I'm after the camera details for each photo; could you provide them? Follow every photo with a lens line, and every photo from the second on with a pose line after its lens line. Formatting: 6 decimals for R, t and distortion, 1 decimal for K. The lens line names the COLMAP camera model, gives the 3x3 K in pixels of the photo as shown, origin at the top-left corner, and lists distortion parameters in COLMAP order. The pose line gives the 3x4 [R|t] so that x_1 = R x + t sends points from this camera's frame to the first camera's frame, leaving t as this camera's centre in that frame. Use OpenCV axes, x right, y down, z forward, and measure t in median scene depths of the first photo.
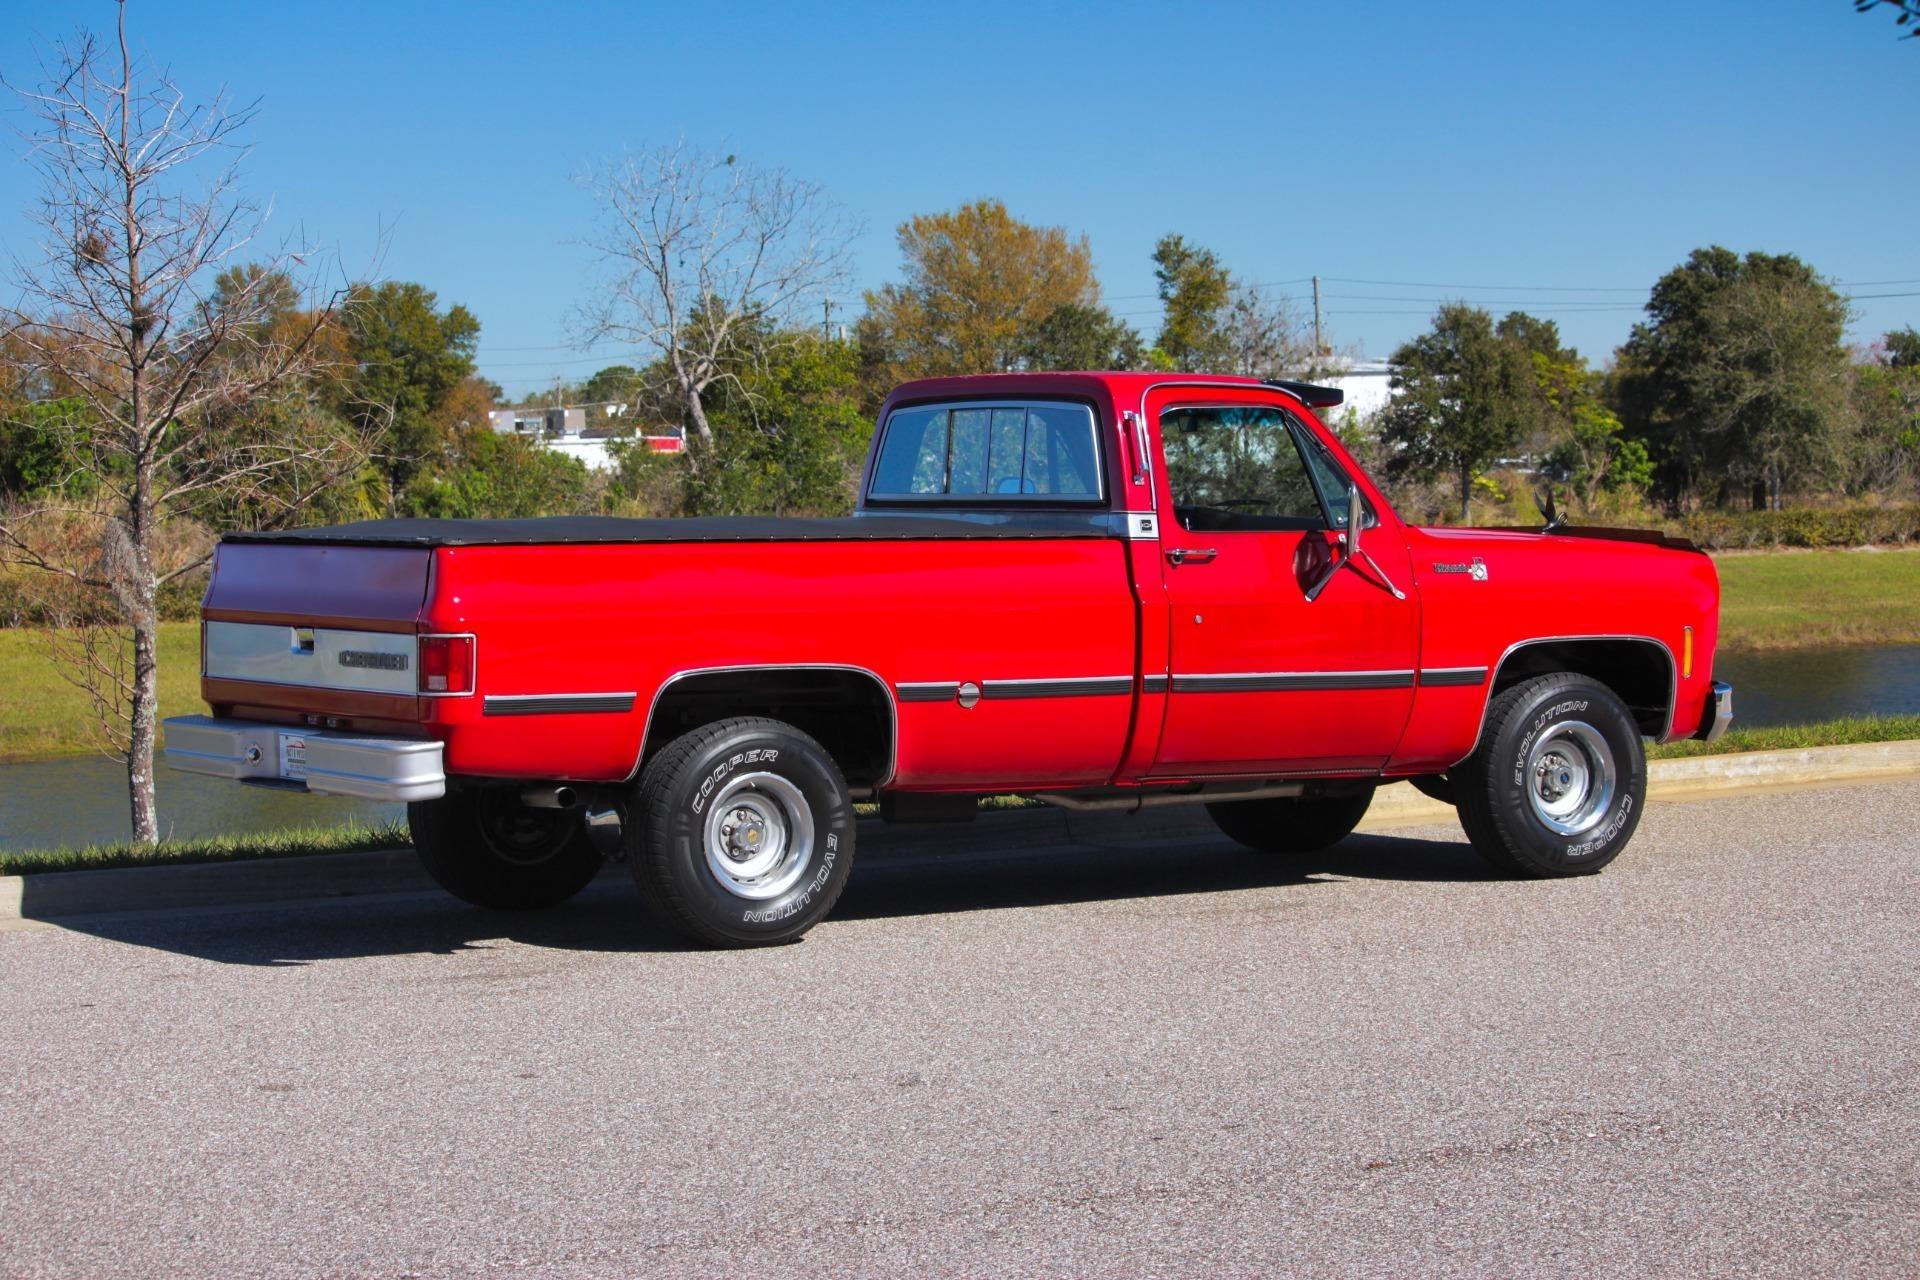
lens RADIAL K [[4955.4, 0, 1059.8], [0, 4955.4, 545.9], [0, 0, 1]] dist [-0.422229, 0.405404]
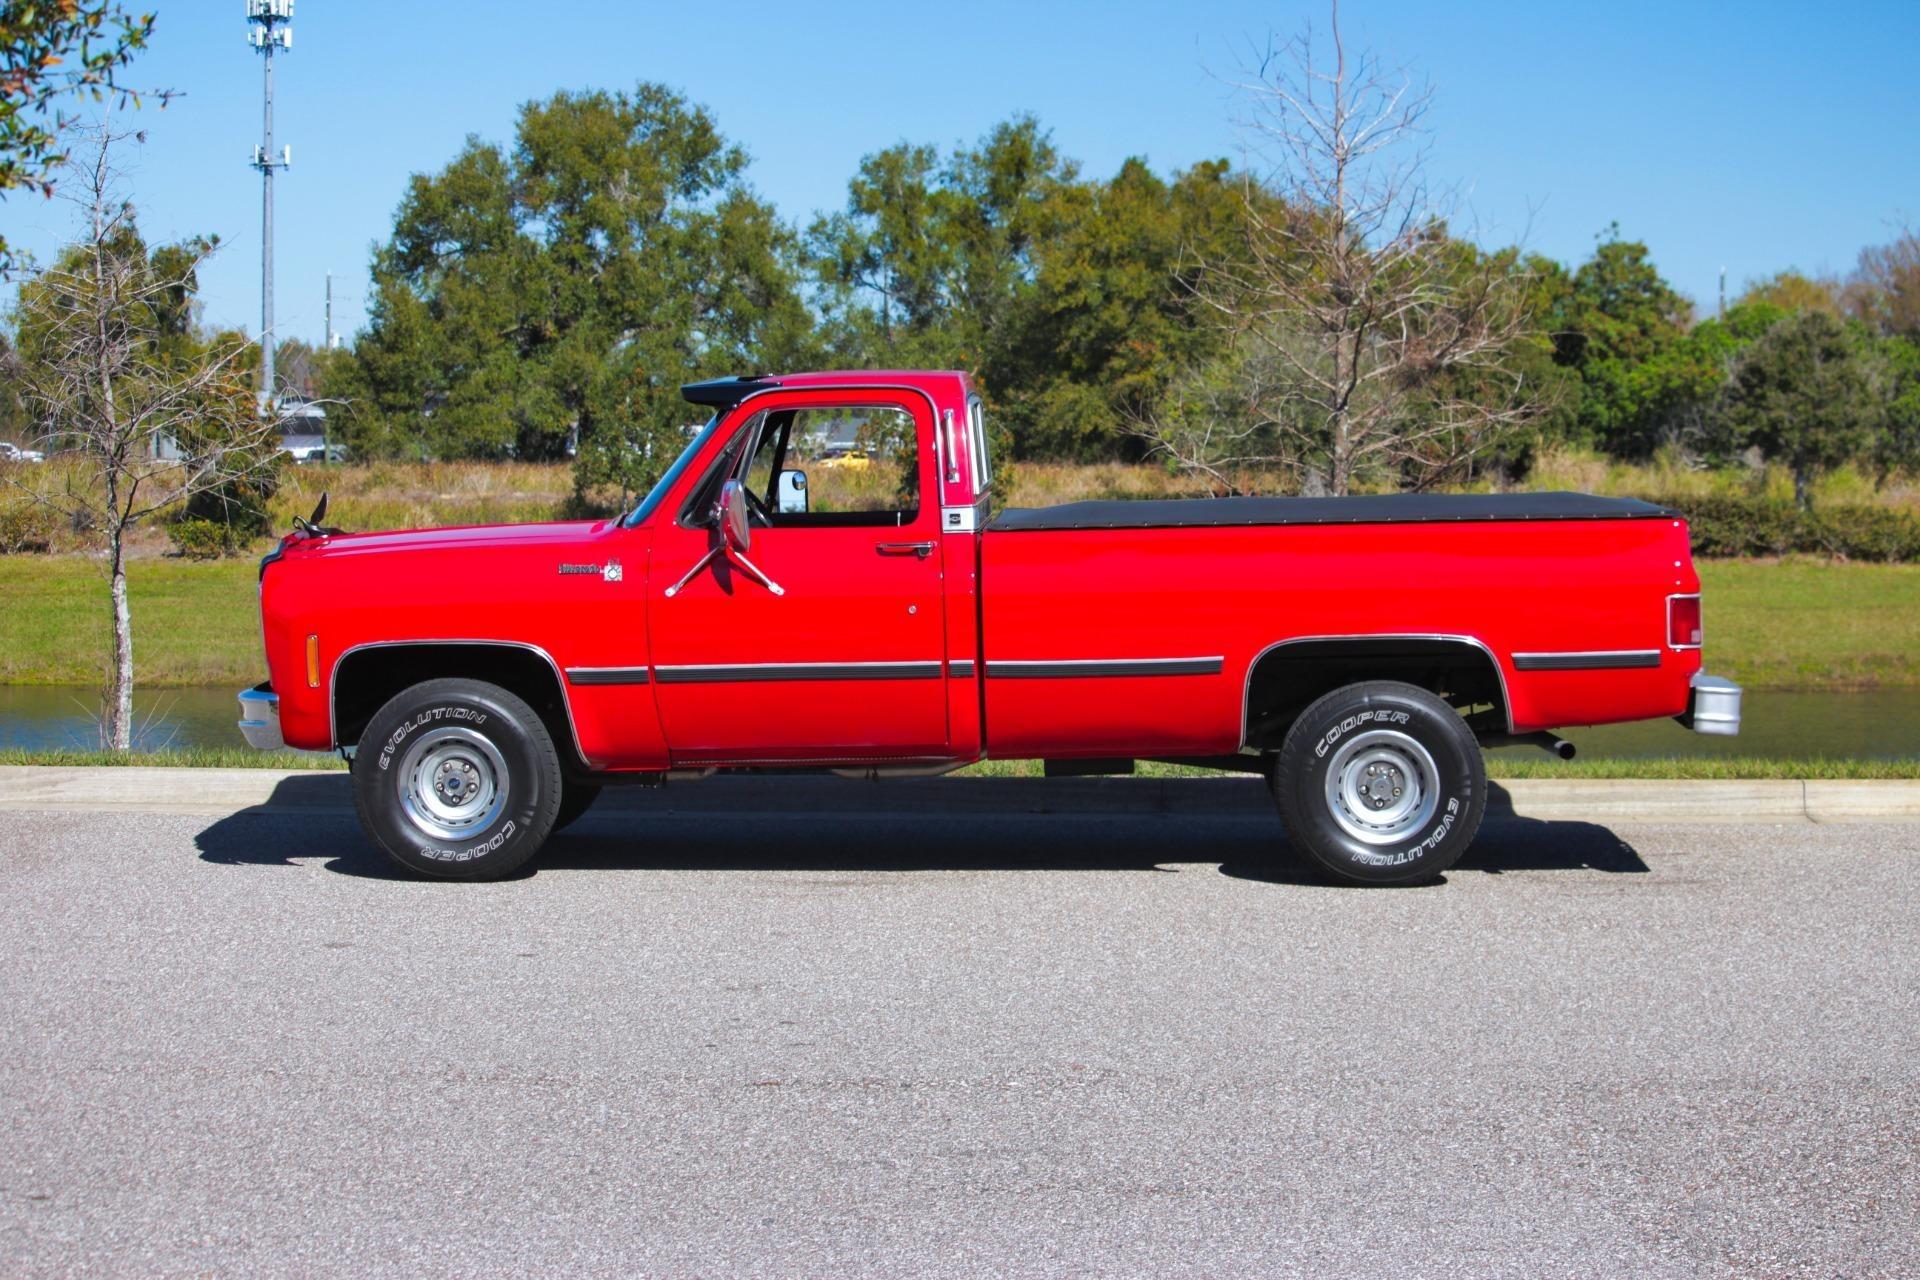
lens RADIAL K [[4930.2, 0, 960.4], [0, 4930.2, 563.1], [0, 0, 1]] dist [-0.380965, -0.295917]
pose [[0.828744, 0.044132, -0.557886, 0.468501], [-0.034143, 0.999016, 0.028308, -0.018971], [0.558586, -0.004412, 0.829435, 0.038914]]
